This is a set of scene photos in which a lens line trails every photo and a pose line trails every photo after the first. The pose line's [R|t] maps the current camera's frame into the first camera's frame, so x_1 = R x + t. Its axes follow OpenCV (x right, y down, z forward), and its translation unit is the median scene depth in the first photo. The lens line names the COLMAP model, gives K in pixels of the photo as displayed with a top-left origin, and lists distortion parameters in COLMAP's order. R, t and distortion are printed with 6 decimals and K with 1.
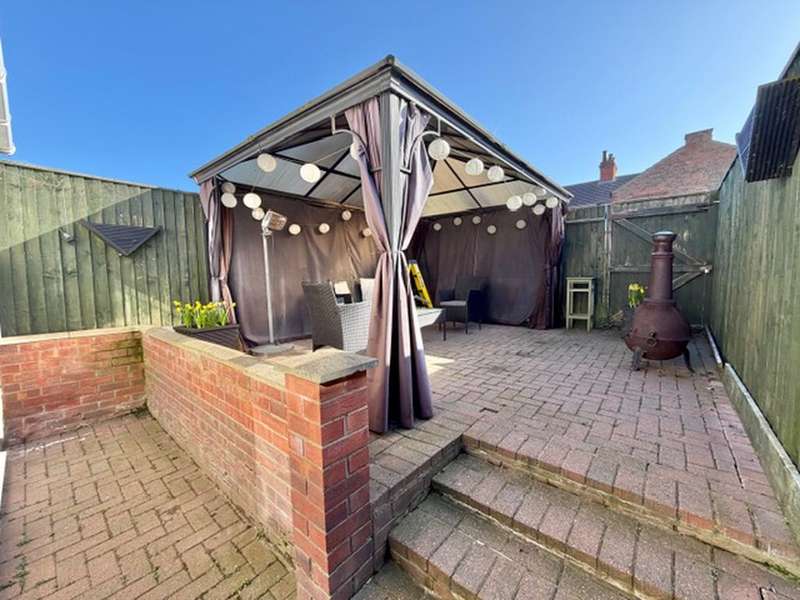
lens RADIAL K [[319.9, 0, 400.0], [0, 319.9, 297.9], [0, 0, 1]] dist [0.001745, 0.000014]
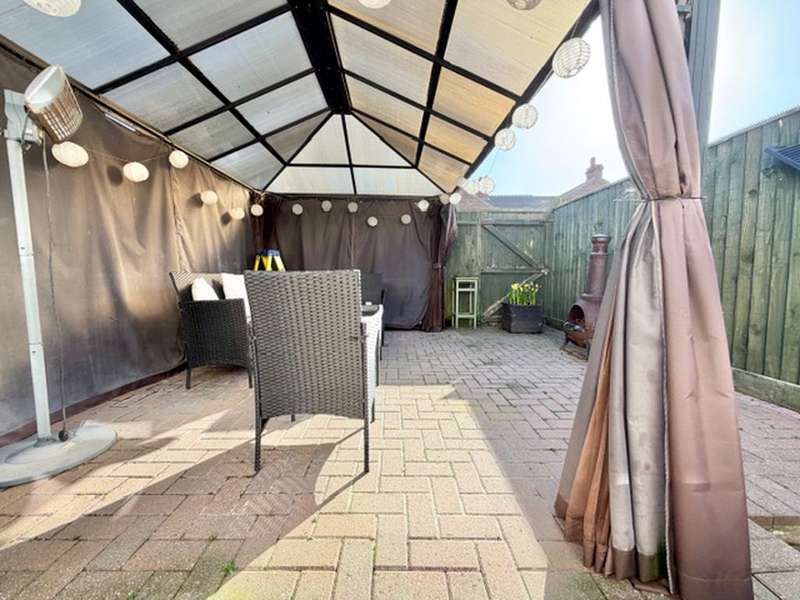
lens RADIAL K [[319.9, 0, 400.0], [0, 319.9, 297.9], [0, 0, 1]] dist [0.001745, 0.000014]
pose [[0.762488, -0.024109, 0.646553, -0.255490], [0.032430, 0.999474, -0.000977, -0.003996], [-0.646189, 0.021713, 0.762869, 0.350728]]
